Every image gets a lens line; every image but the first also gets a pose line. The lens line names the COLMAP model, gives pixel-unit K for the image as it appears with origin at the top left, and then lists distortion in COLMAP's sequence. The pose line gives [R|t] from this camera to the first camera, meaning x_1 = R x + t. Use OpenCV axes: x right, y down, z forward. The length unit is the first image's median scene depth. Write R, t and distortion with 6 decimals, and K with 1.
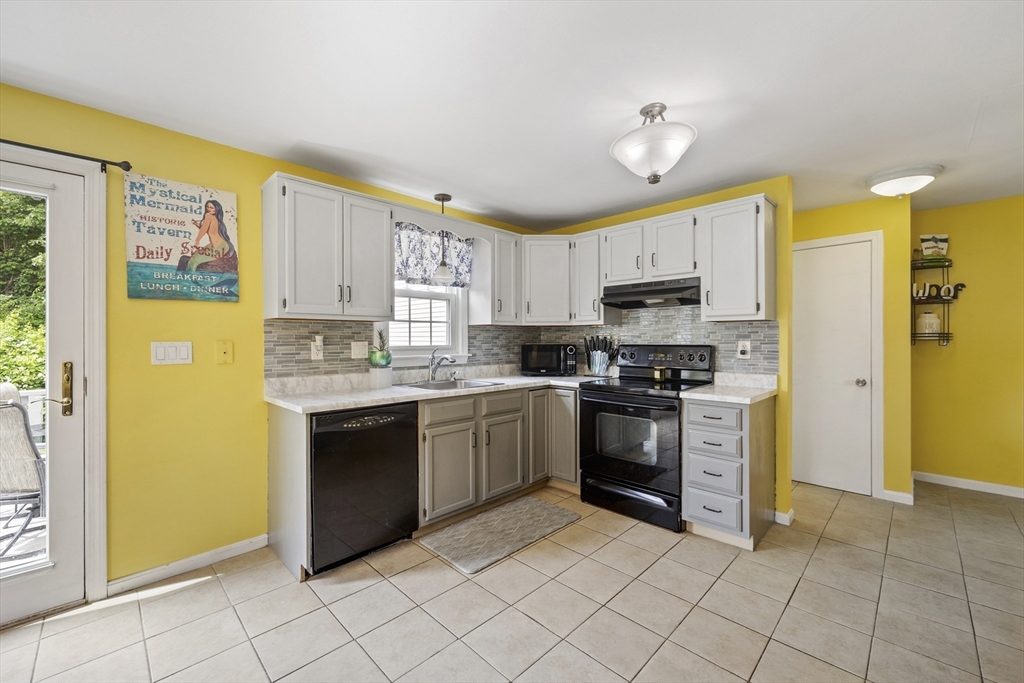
lens RADIAL K [[410.6, 0, 514.9], [0, 410.6, 338.0], [0, 0, 1]] dist [-0.009638, 0.000871]
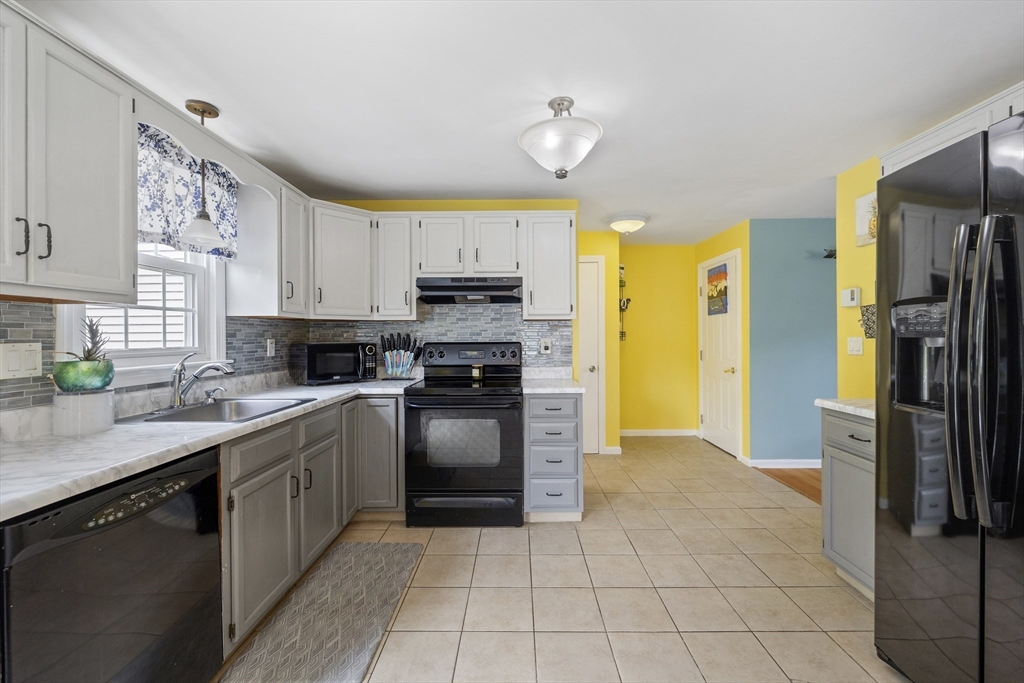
lens RADIAL K [[410.6, 0, 513.6], [0, 410.6, 335.4], [0, 0, 1]] dist [-0.009638, 0.000871]
pose [[0.718796, -0.000894, 0.695220, -0.297361], [0.002653, 0.999995, -0.001458, 0.002214], [-0.695215, 0.002892, 0.718796, 0.258856]]
